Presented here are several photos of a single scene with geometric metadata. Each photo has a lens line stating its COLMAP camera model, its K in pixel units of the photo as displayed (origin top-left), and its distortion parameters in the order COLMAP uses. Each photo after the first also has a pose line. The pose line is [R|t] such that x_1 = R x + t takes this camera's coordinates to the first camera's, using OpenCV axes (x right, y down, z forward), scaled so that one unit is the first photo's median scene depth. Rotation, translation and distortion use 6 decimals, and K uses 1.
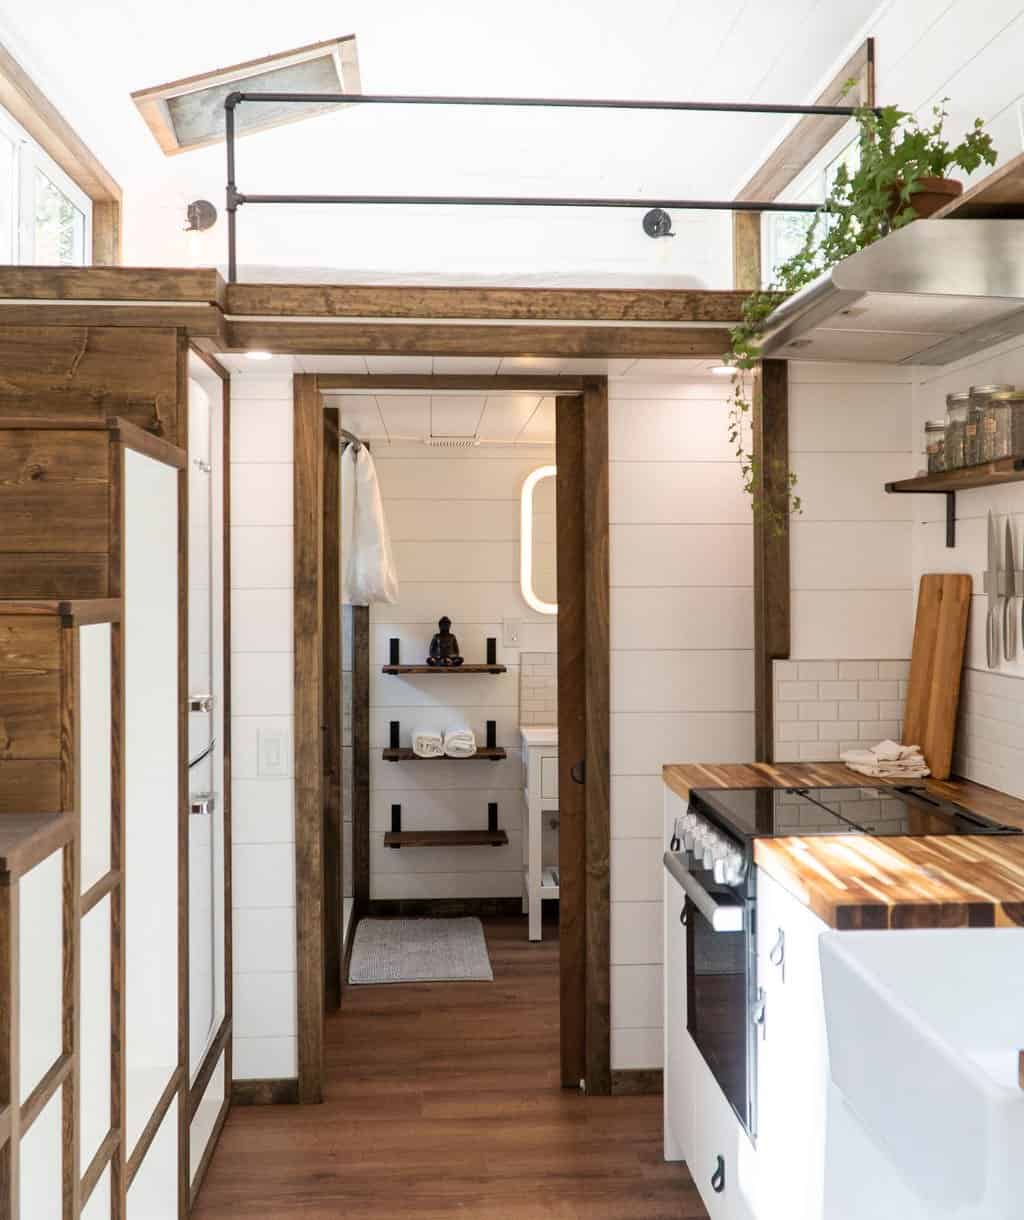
lens RADIAL K [[1387.2, 0, 508.9], [0, 1387.2, 537.3], [0, 0, 1]] dist [-0.002421, 0.000000]
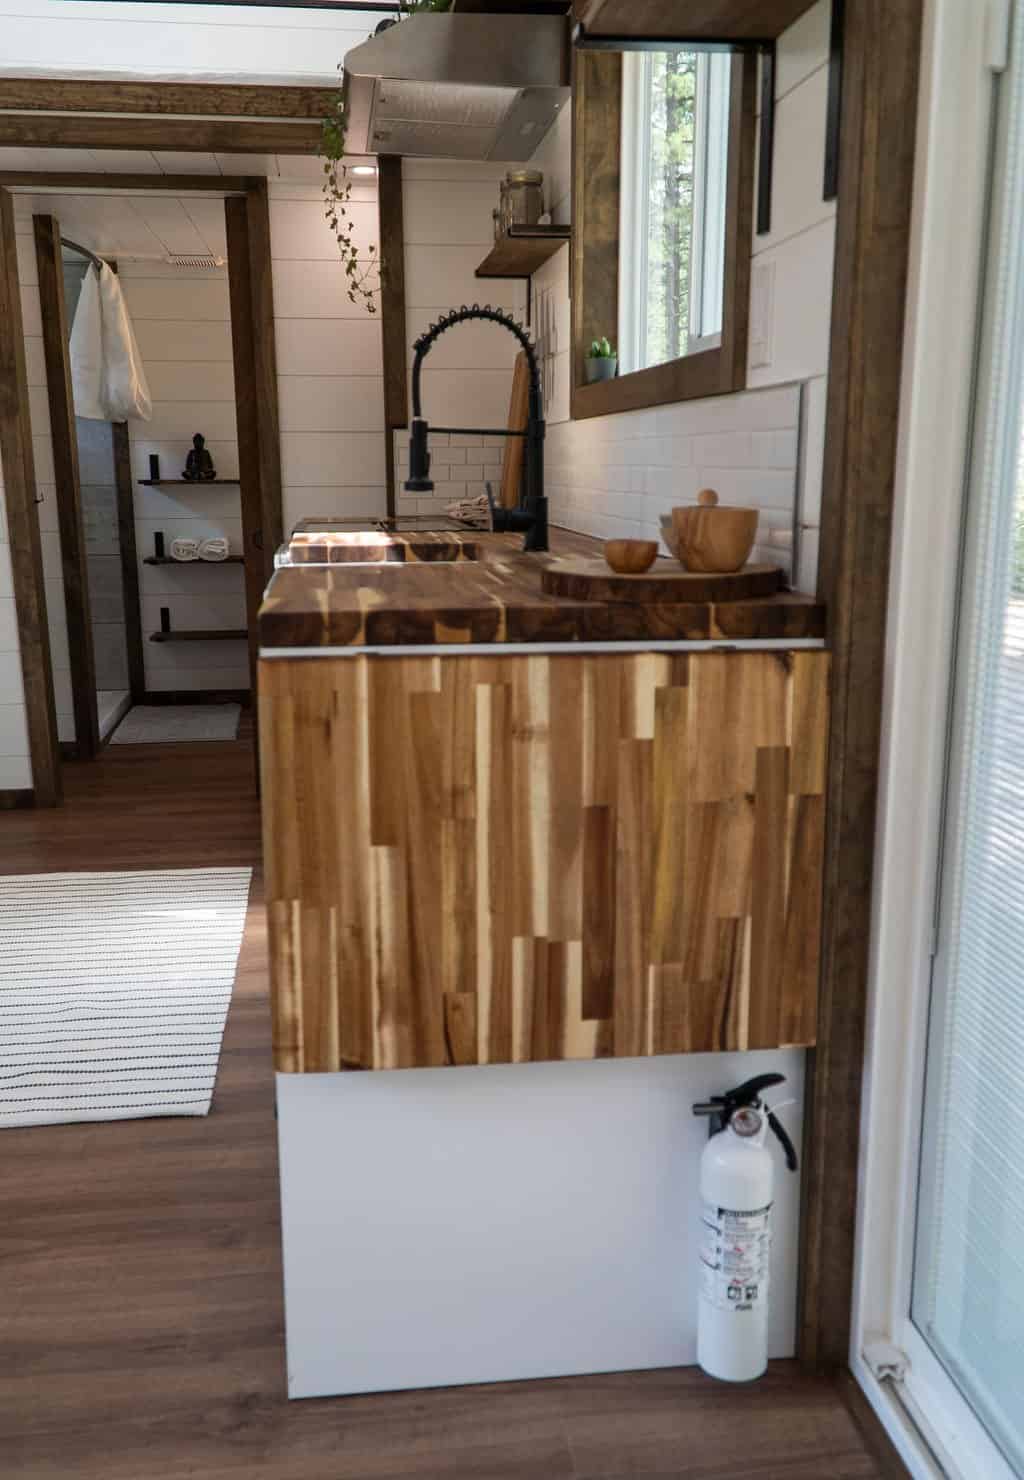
lens RADIAL K [[1430.4, 0, 515.0], [0, 1430.4, 794.2], [0, 0, 1]] dist [0.020910, 0.000000]
pose [[0.998284, -0.016586, 0.056158, 0.165473], [0.002147, 0.968770, 0.247952, 0.065593], [-0.058516, -0.247406, 0.967143, -0.210249]]
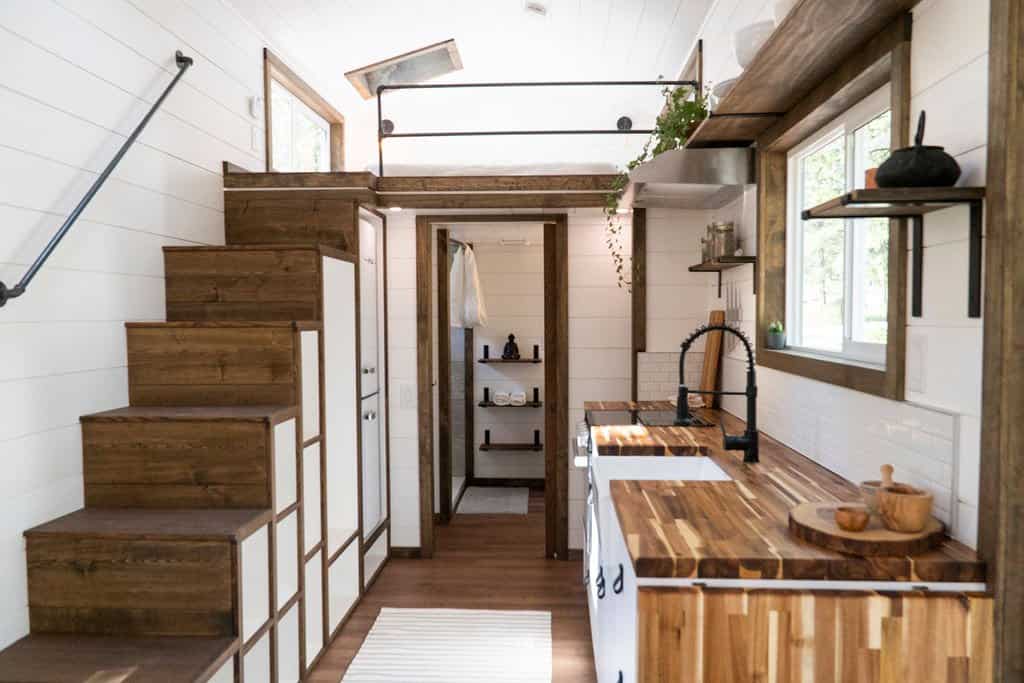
lens RADIAL K [[845.3, 0, 504.2], [0, 845.3, 343.4], [0, 0, 1]] dist [-0.014655, 0.014447]
pose [[0.992203, 0.003386, -0.124589, 0.112346], [0.004293, 0.998109, 0.061312, -0.002593], [0.124561, -0.061369, 0.990312, -0.210606]]
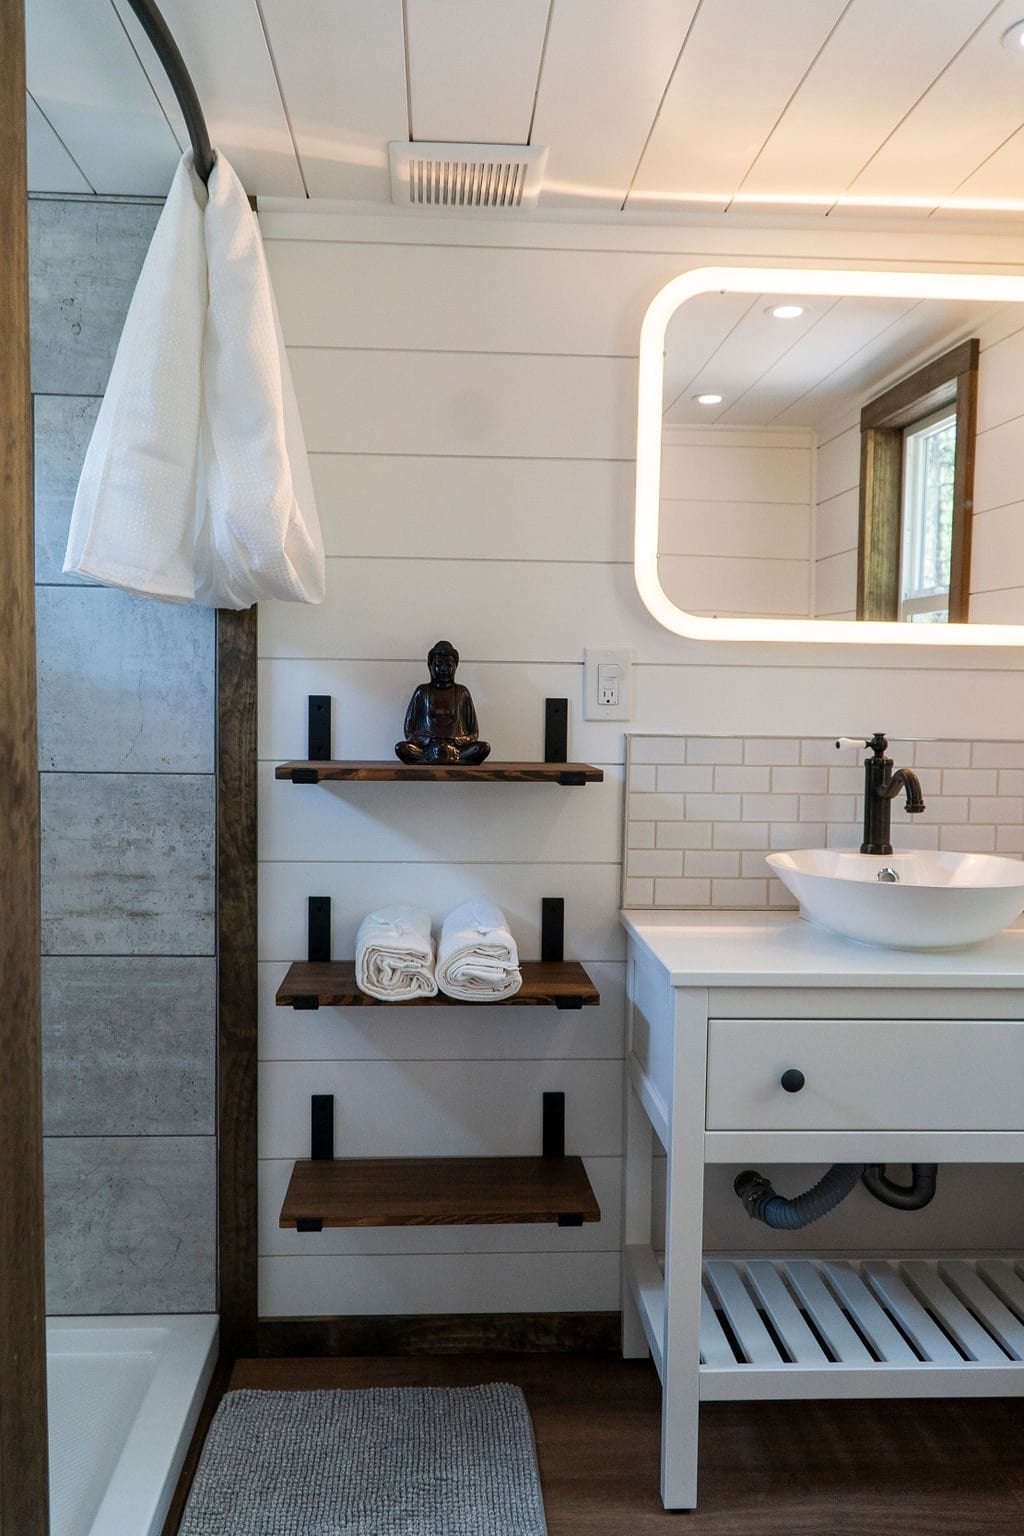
lens RADIAL K [[1267.9, 0, 503.5], [0, 1267.9, 776.4], [0, 0, 1]] dist [-0.014655, 0.014447]
pose [[0.999898, 0.014122, -0.002042, -0.034195], [-0.013873, 0.995650, 0.092131, 0.076718], [0.003334, -0.092093, 0.995745, 0.782814]]
